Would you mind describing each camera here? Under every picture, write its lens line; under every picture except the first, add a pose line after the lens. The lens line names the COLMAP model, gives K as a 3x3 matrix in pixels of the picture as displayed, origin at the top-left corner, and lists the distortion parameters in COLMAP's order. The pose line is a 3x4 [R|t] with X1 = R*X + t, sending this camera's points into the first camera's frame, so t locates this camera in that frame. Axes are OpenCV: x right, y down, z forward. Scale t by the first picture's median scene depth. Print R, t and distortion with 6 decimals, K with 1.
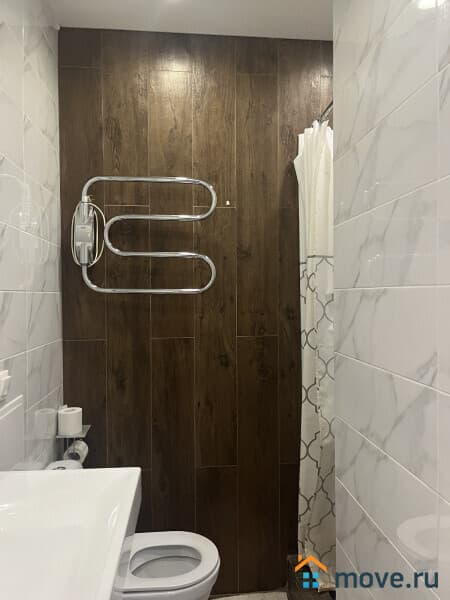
lens RADIAL K [[466.0, 0, 225.0], [0, 466.0, 300.0], [0, 0, 1]] dist [0.053396, -0.072265]
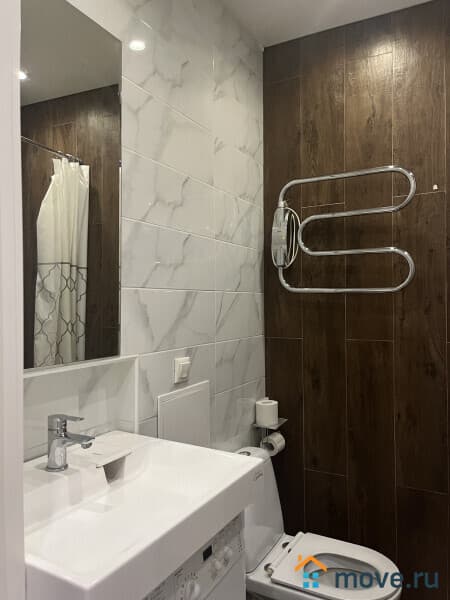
lens RADIAL K [[466.0, 0, 225.0], [0, 466.0, 300.0], [0, 0, 1]] dist [0.053396, -0.072265]
pose [[0.813227, -0.002154, -0.581943, 0.201658], [-0.005172, 0.999927, -0.010928, 0.012538], [0.581924, 0.011896, 0.813156, 0.069156]]
